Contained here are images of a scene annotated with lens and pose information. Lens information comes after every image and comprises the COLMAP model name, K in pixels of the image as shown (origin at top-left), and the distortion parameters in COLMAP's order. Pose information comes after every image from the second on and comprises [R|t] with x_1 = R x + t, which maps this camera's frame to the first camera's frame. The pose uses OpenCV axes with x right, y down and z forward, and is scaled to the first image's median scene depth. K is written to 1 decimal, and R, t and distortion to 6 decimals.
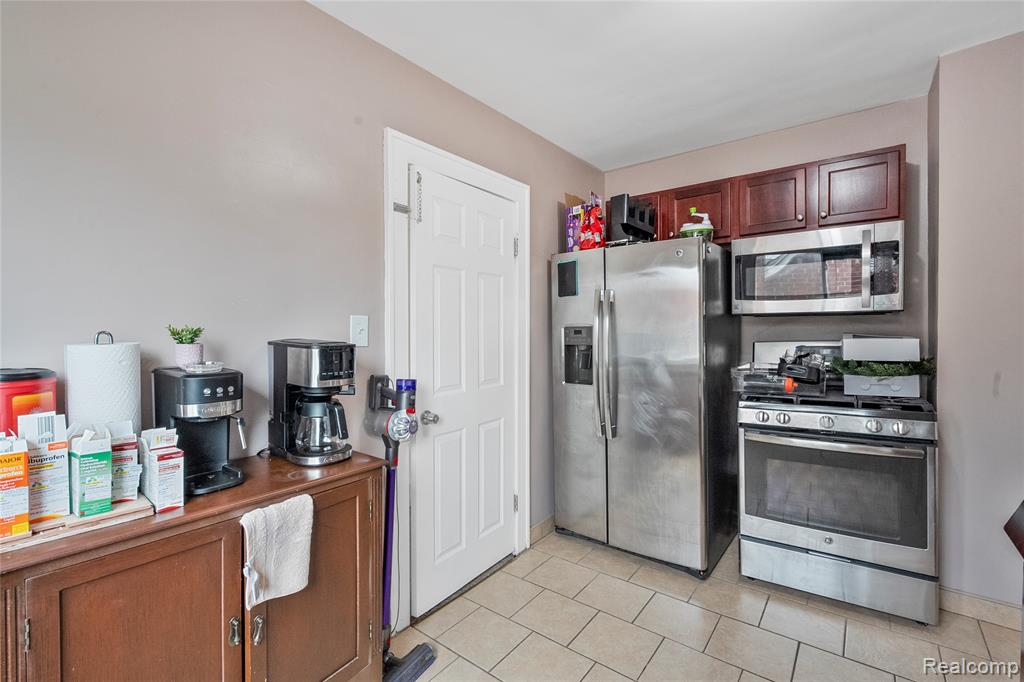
lens RADIAL K [[459.1, 0, 508.6], [0, 459.1, 336.4], [0, 0, 1]] dist [-0.004146, 0.001095]
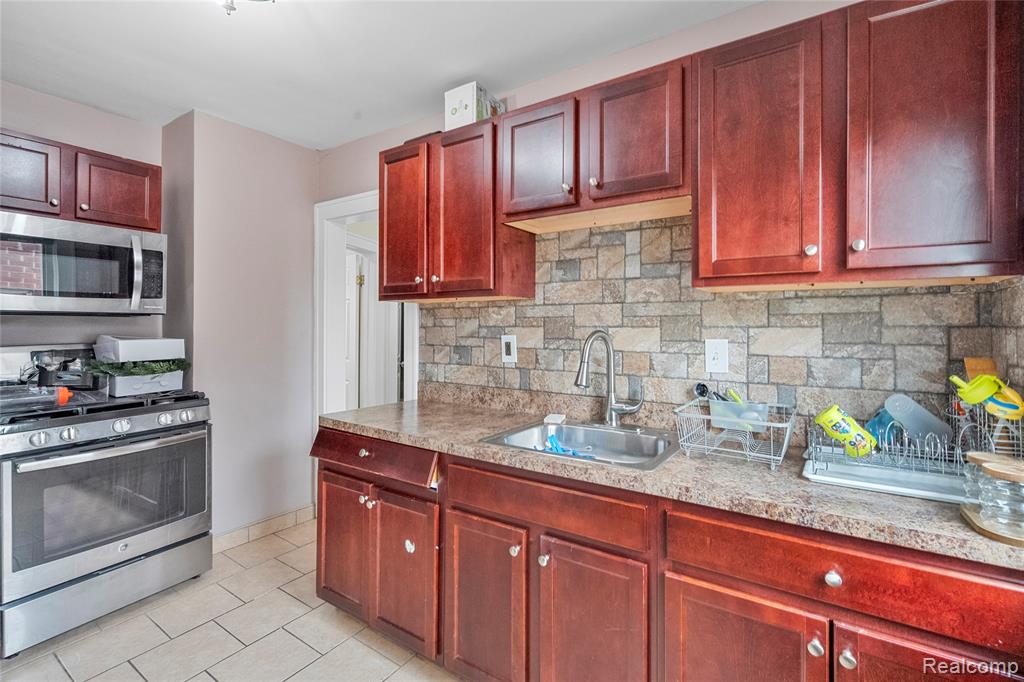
lens RADIAL K [[459.1, 0, 508.8], [0, 459.1, 331.0], [0, 0, 1]] dist [-0.004146, 0.001095]
pose [[-0.058943, 0.001641, 0.998260, -0.311320], [0.018789, 0.999823, -0.000534, 0.001532], [-0.998084, 0.018725, -0.058964, 0.225666]]
